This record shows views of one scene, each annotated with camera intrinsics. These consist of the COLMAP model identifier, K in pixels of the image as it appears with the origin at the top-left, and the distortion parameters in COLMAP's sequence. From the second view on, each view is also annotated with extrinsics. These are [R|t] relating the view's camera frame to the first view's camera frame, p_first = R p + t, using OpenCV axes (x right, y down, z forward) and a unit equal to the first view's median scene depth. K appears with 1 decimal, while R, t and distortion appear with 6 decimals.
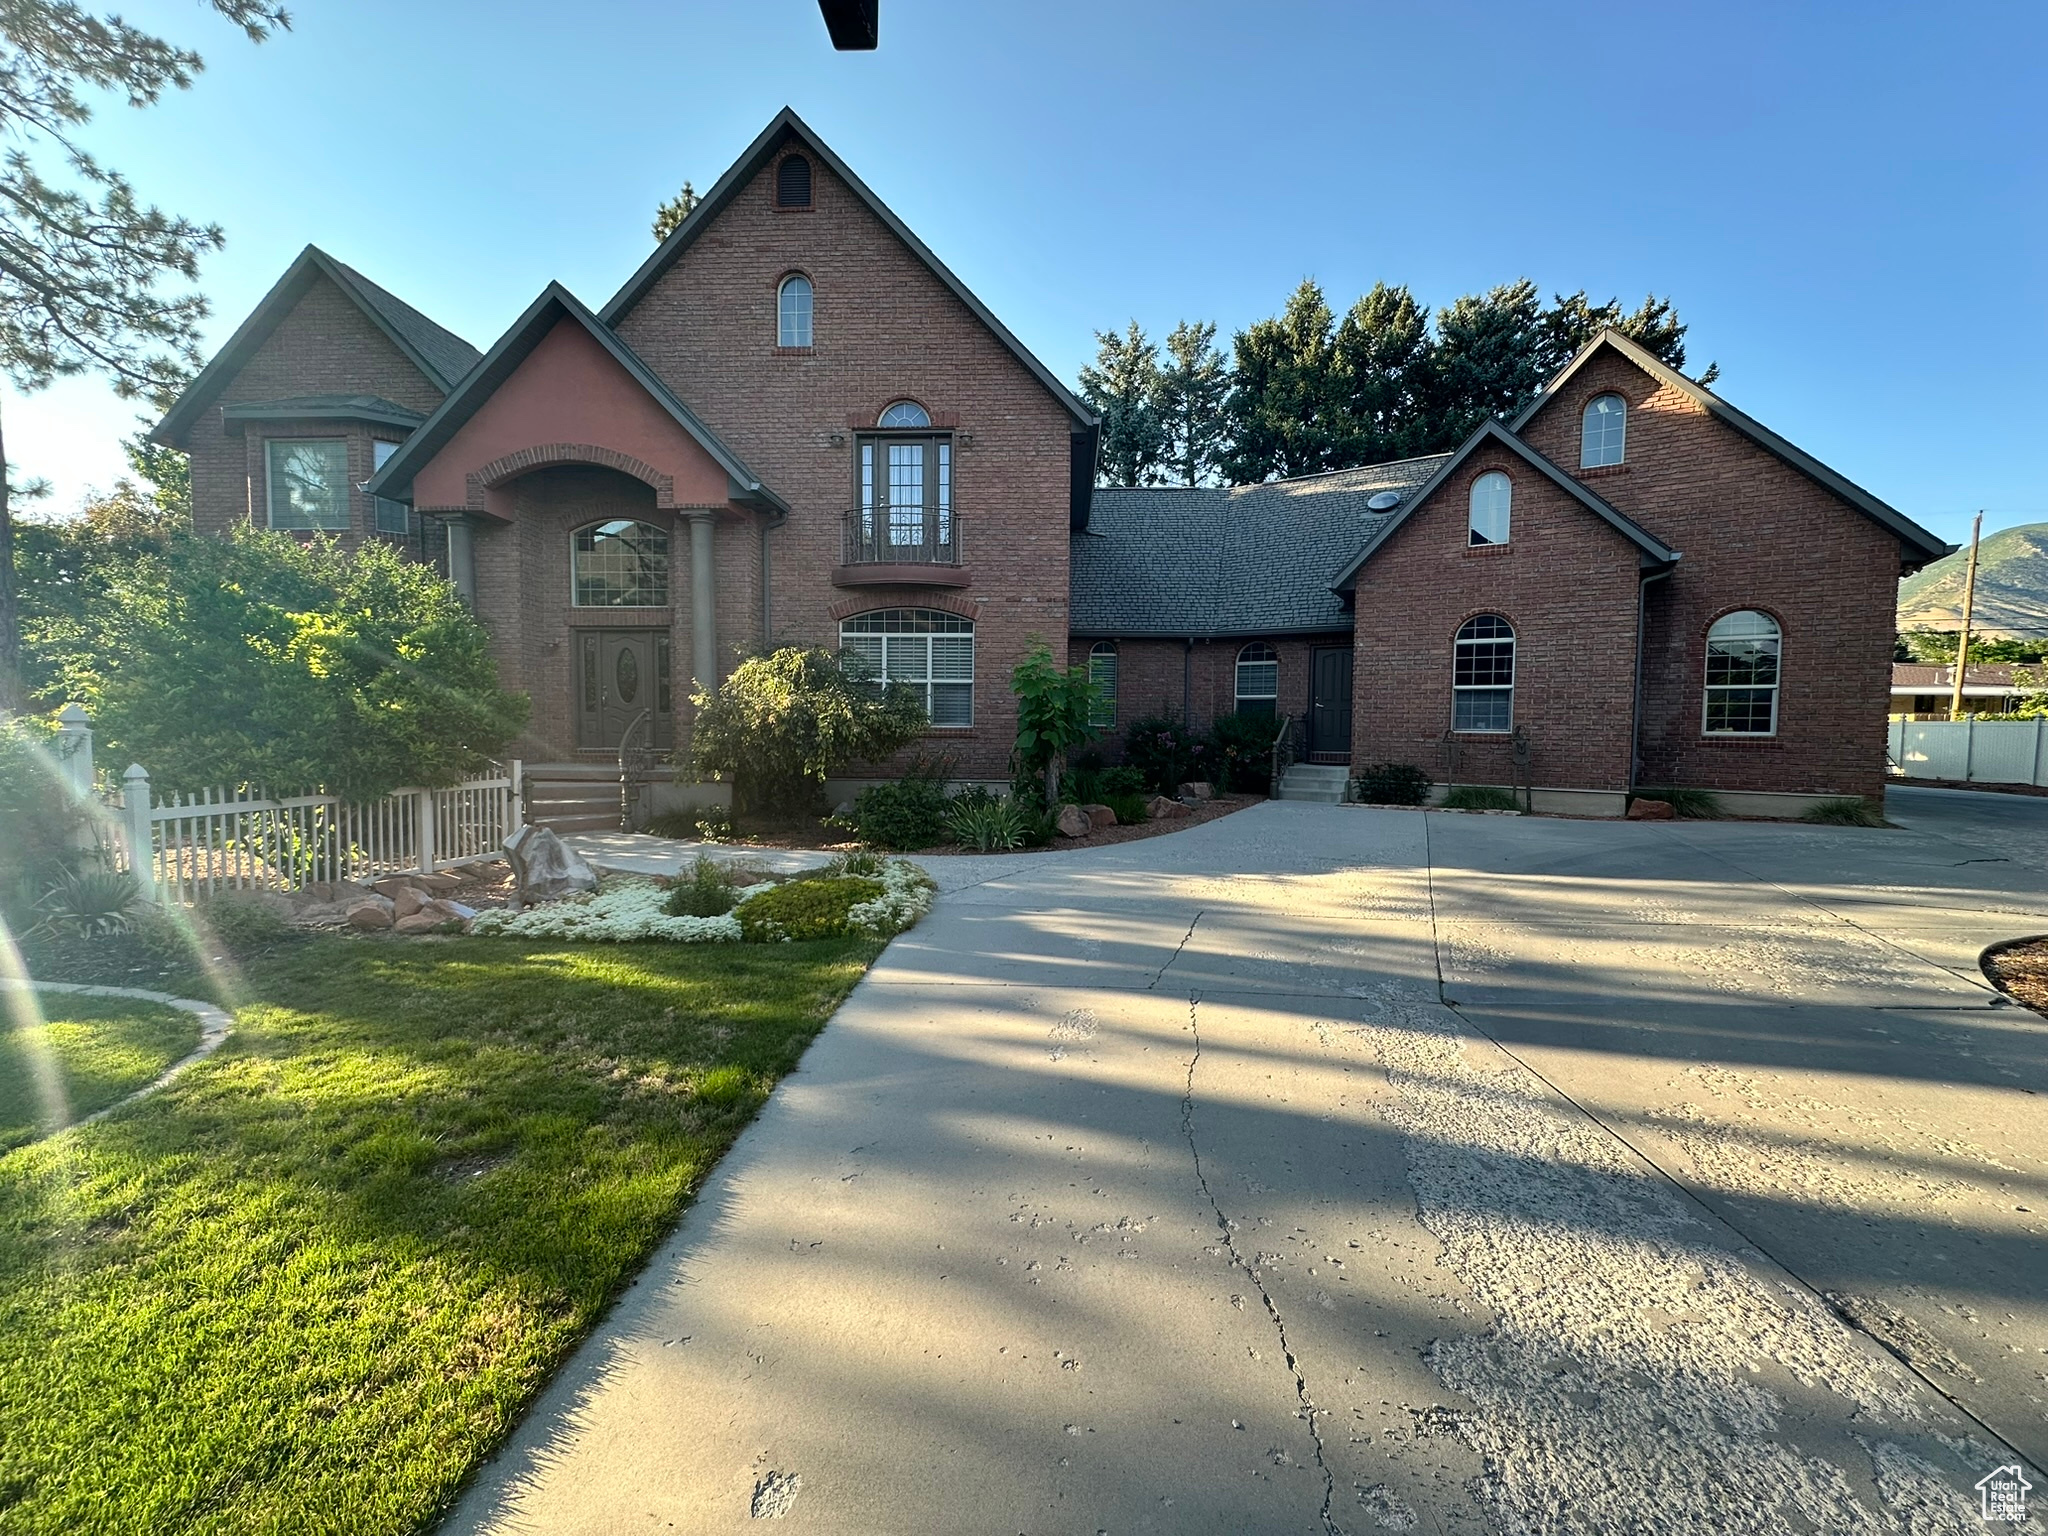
lens RADIAL K [[818.8, 0, 1026.9], [0, 818.8, 766.7], [0, 0, 1]] dist [-0.003150, 0.000441]
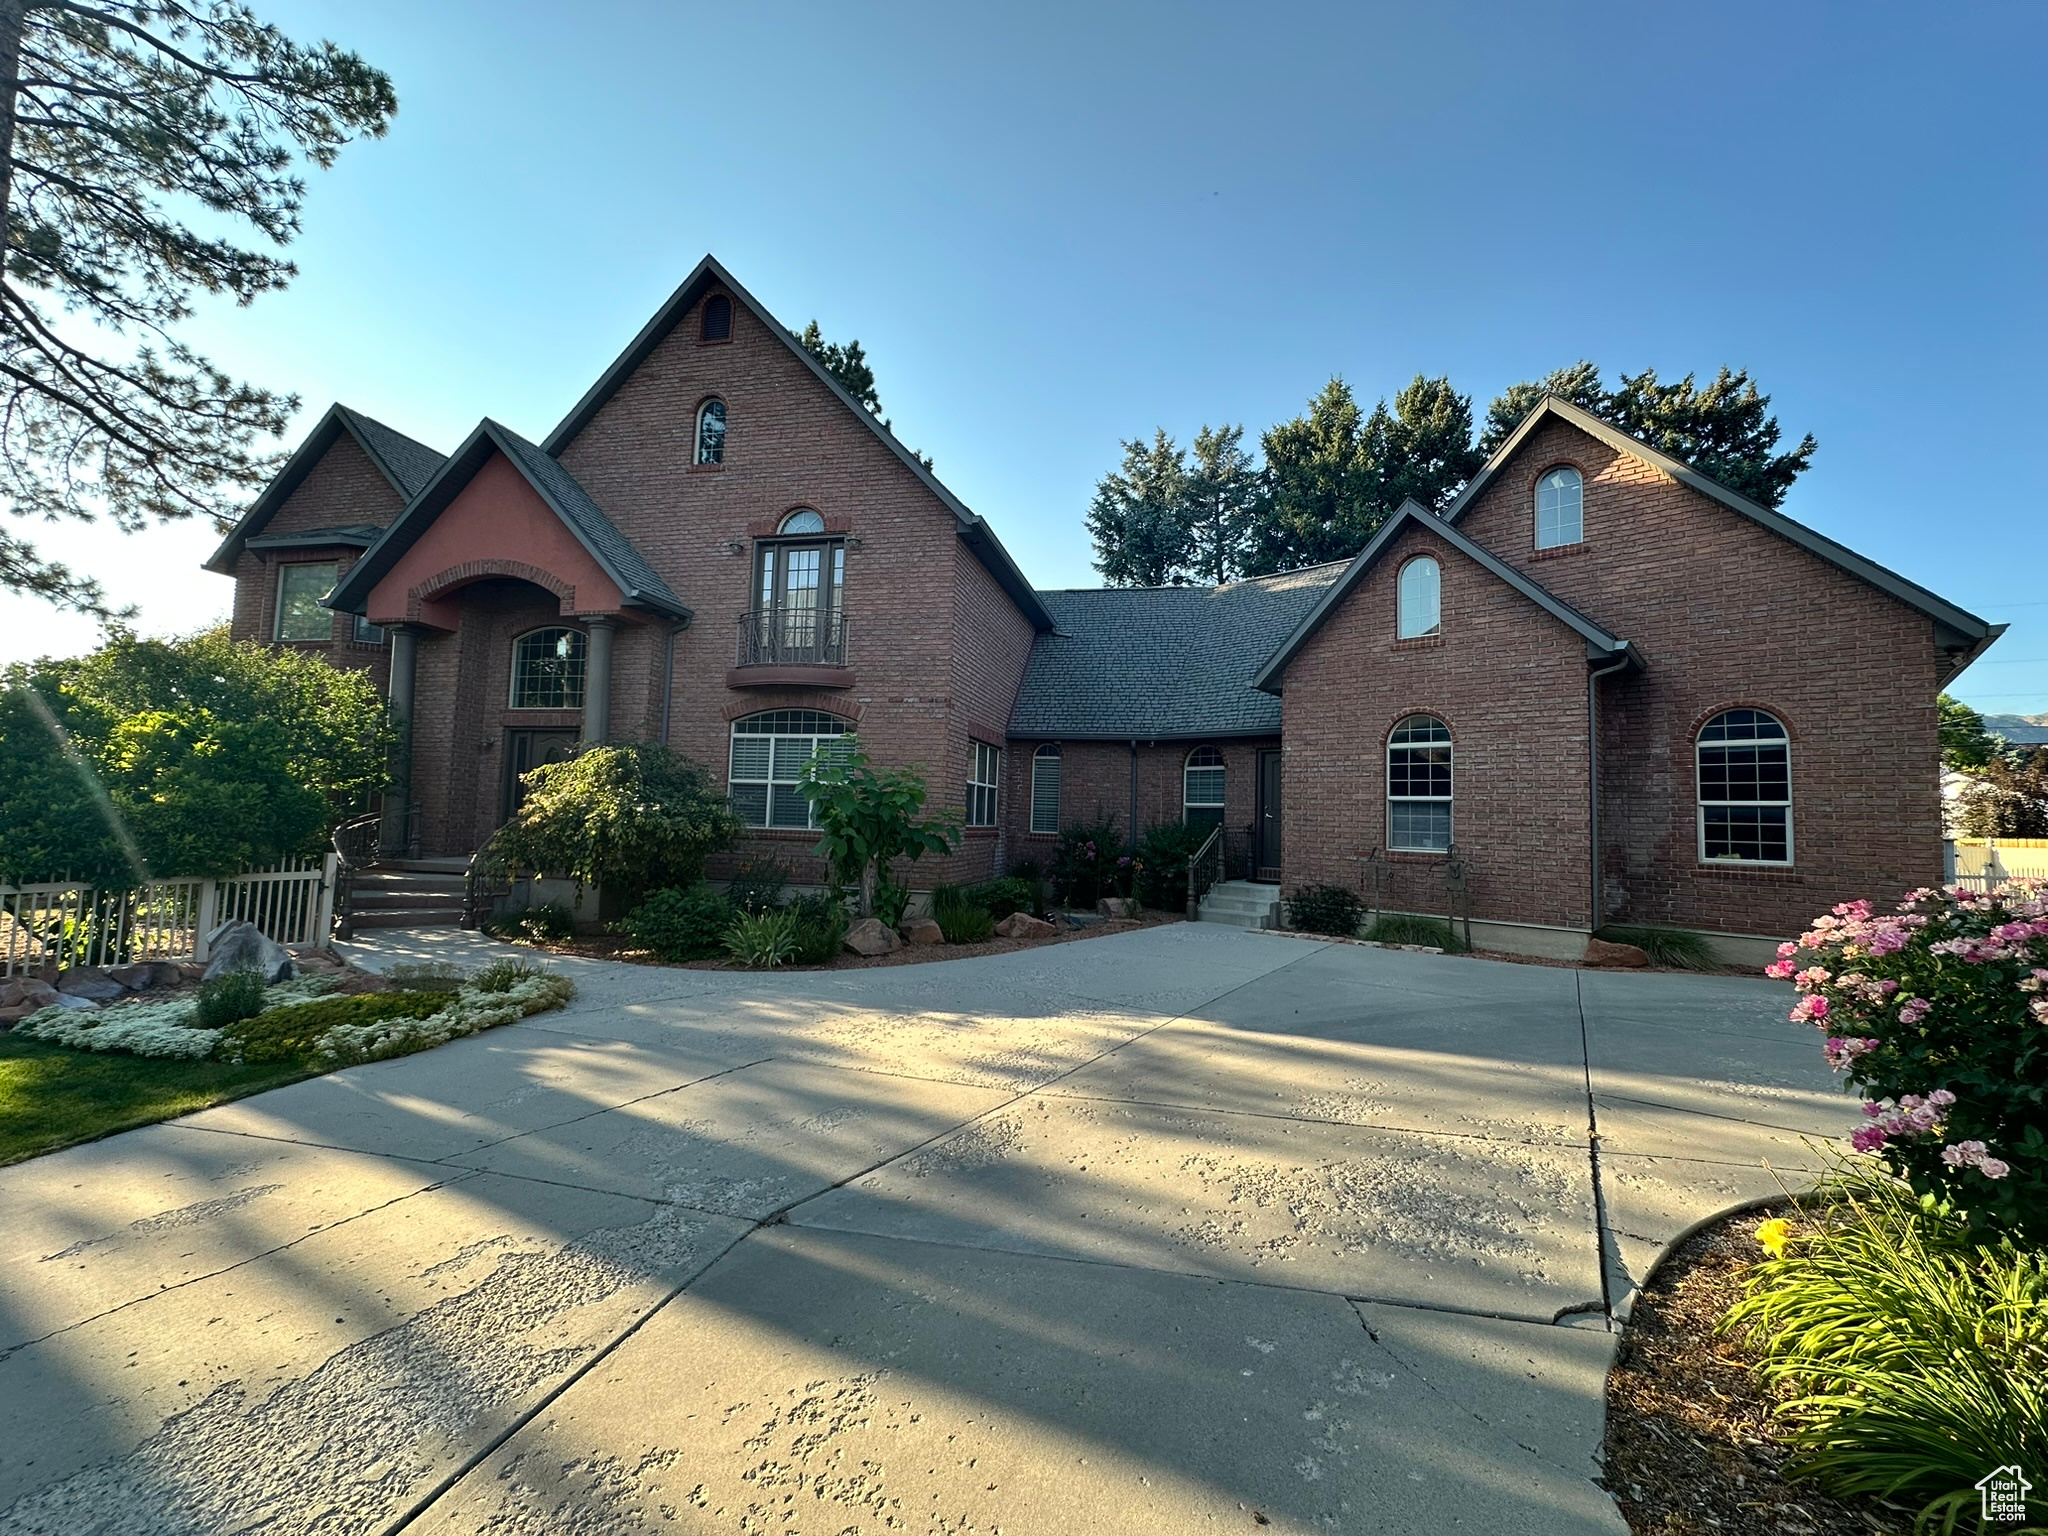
lens RADIAL K [[818.8, 0, 1026.9], [0, 818.8, 766.7], [0, 0, 1]] dist [-0.003150, 0.000441]
pose [[0.985671, 0.010158, -0.168375, 0.296737], [-0.031116, 0.992004, -0.122307, -0.012570], [0.165786, 0.125793, 0.978106, 0.088796]]
